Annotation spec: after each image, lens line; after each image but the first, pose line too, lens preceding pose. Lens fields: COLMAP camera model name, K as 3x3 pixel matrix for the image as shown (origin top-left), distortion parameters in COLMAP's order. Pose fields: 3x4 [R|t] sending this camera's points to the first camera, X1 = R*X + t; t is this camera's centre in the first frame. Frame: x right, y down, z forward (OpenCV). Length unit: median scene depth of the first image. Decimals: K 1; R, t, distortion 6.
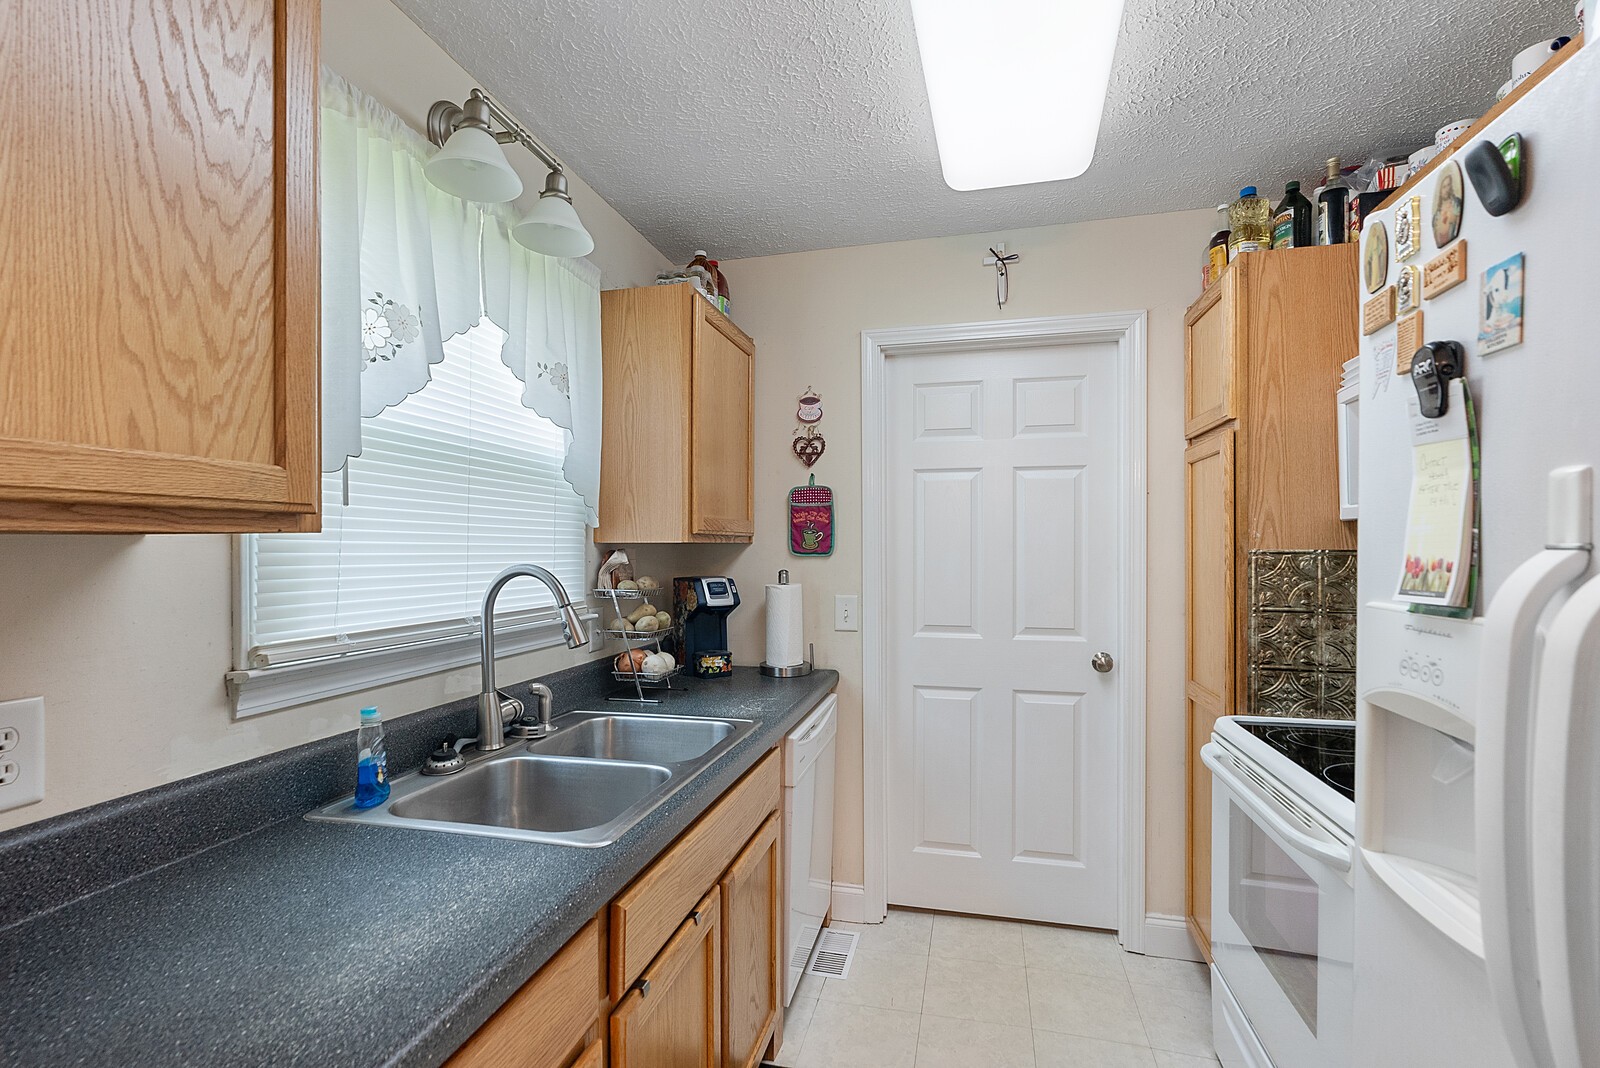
lens RADIAL K [[725.6, 0, 798.0], [0, 725.6, 551.6], [0, 0, 1]] dist [-0.001786, -0.000117]
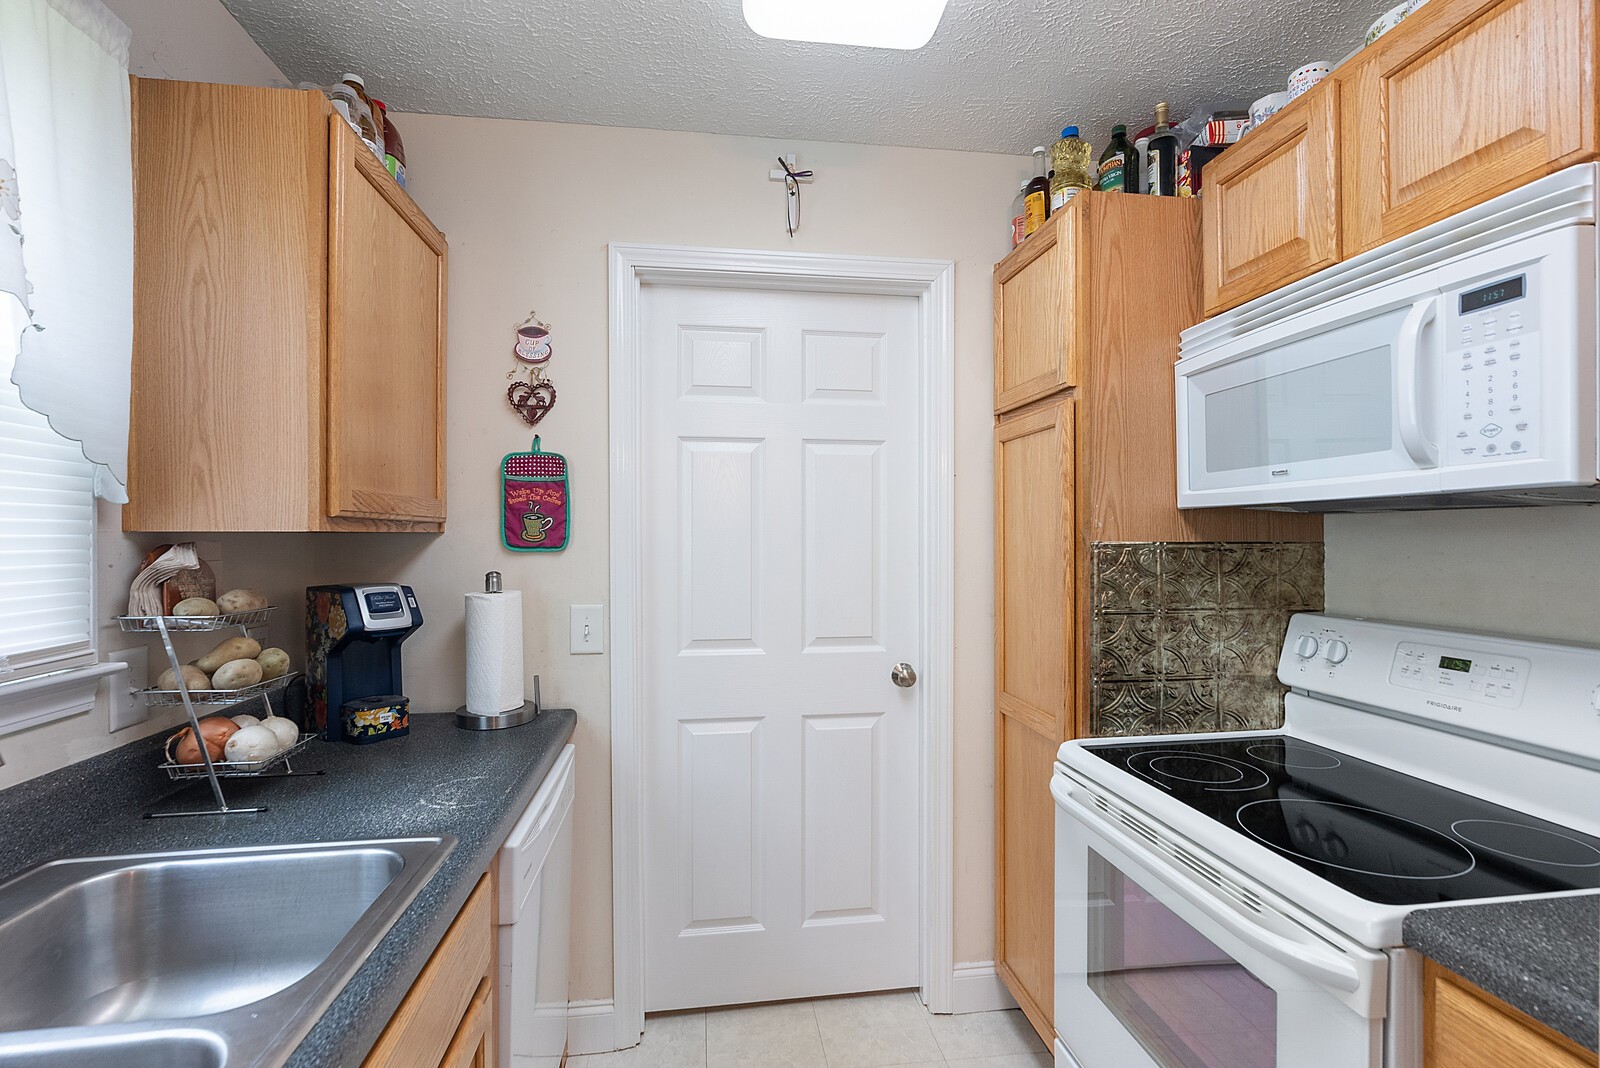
lens RADIAL K [[728.6, 0, 800.4], [0, 728.6, 542.1], [0, 0, 1]] dist [-0.007605, 0.000286]
pose [[0.927227, -0.002257, 0.374494, -0.010021], [0.002092, 0.999997, 0.000847, -0.003394], [-0.374495, -0.000002, 0.927229, 0.298988]]
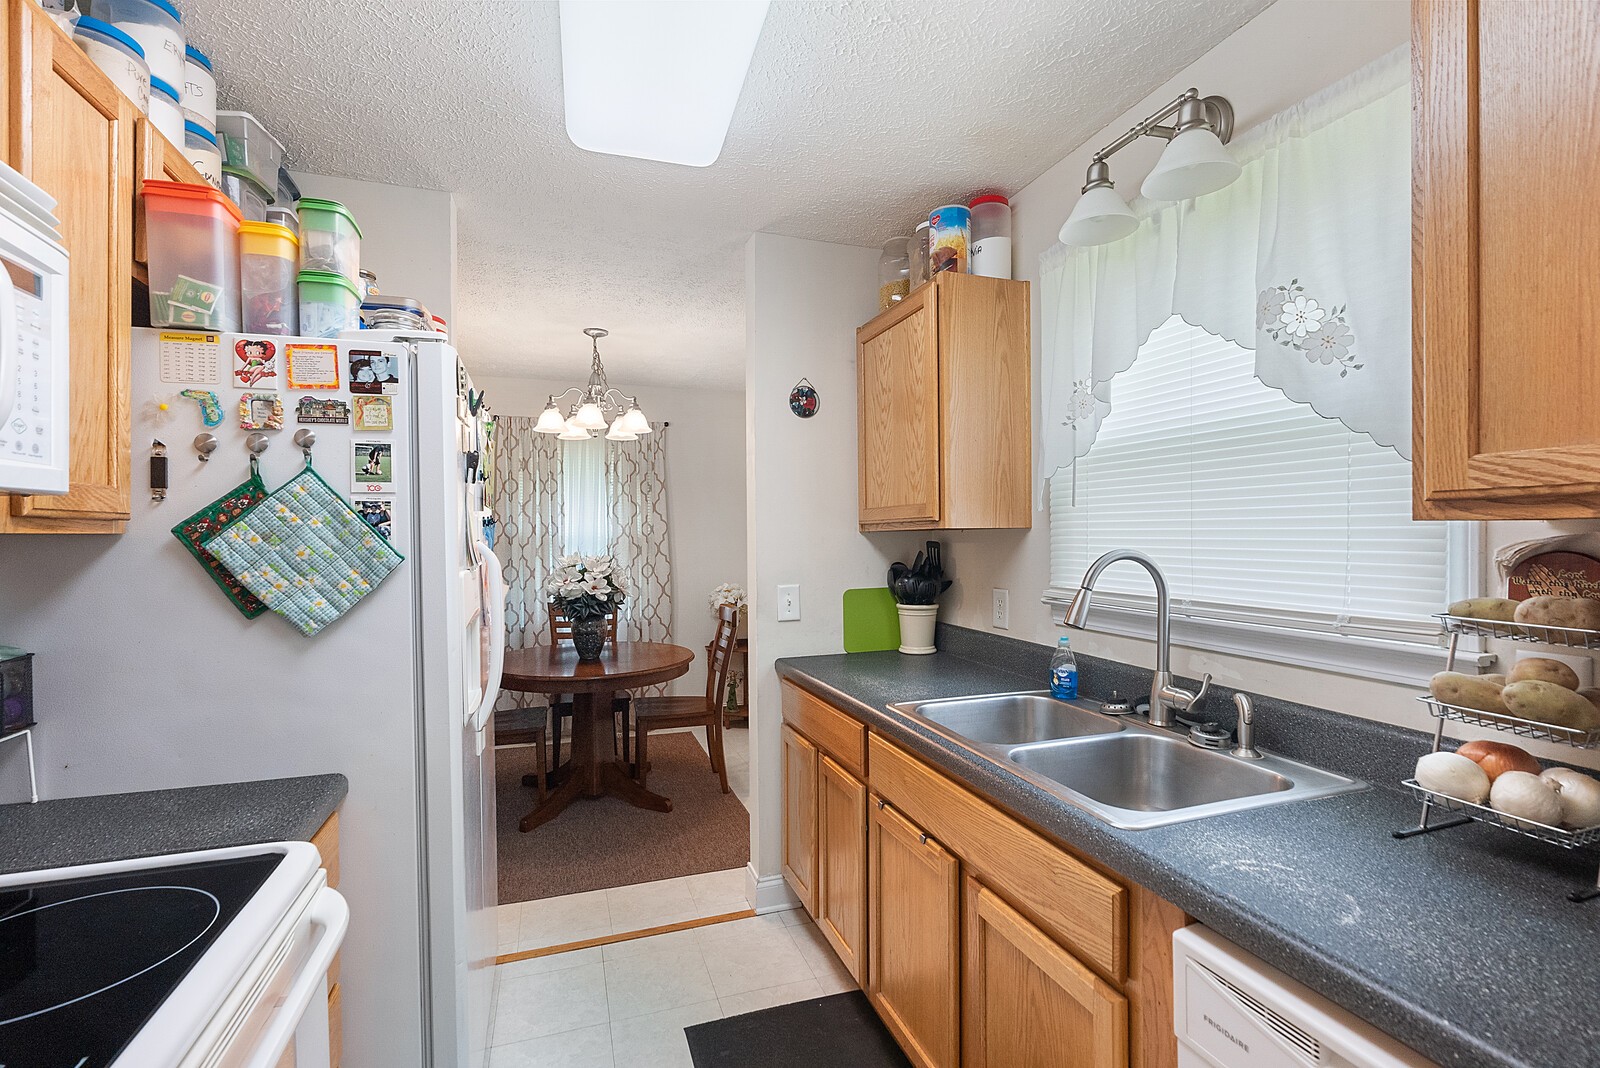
lens RADIAL K [[723.9, 0, 801.4], [0, 723.9, 531.1], [0, 0, 1]] dist [-0.008614, 0.000149]
pose [[-0.841375, 0.007615, -0.540399, 0.408170], [0.007080, 0.999970, 0.003067, -0.011041], [0.540406, -0.001245, -0.841404, 1.133124]]
